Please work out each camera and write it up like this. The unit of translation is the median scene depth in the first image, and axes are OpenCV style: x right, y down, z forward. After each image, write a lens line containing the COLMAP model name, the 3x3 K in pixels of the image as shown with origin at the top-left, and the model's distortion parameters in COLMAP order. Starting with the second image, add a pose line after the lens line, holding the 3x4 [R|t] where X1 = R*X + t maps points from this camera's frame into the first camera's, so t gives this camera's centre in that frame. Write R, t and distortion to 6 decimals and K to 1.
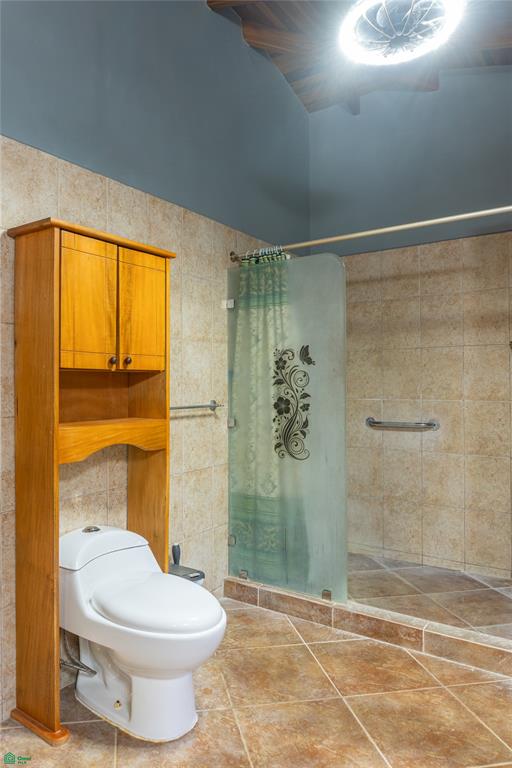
lens RADIAL K [[514.9, 0, 193.1], [0, 514.9, 381.5], [0, 0, 1]] dist [-0.016194, -0.000537]
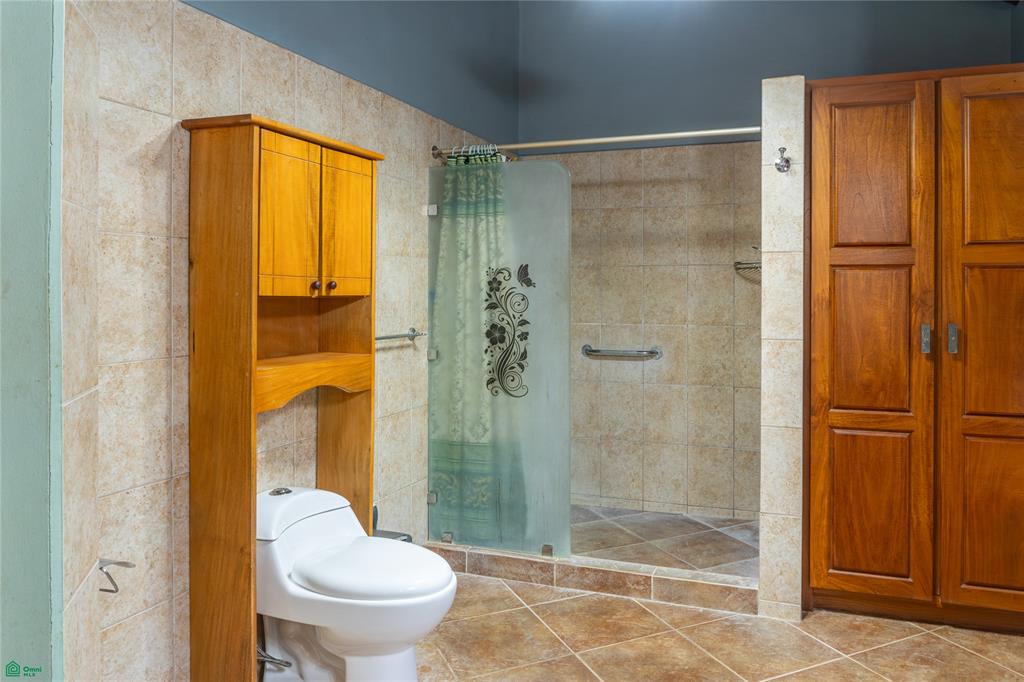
lens RADIAL K [[713.5, 0, 516.0], [0, 713.5, 299.0], [0, 0, 1]] dist [-0.010477, -0.002849]
pose [[0.962874, 0.003083, 0.269934, -0.119515], [-0.006627, 0.999903, 0.012220, -0.027036], [-0.269870, -0.013555, 0.962801, -0.148743]]
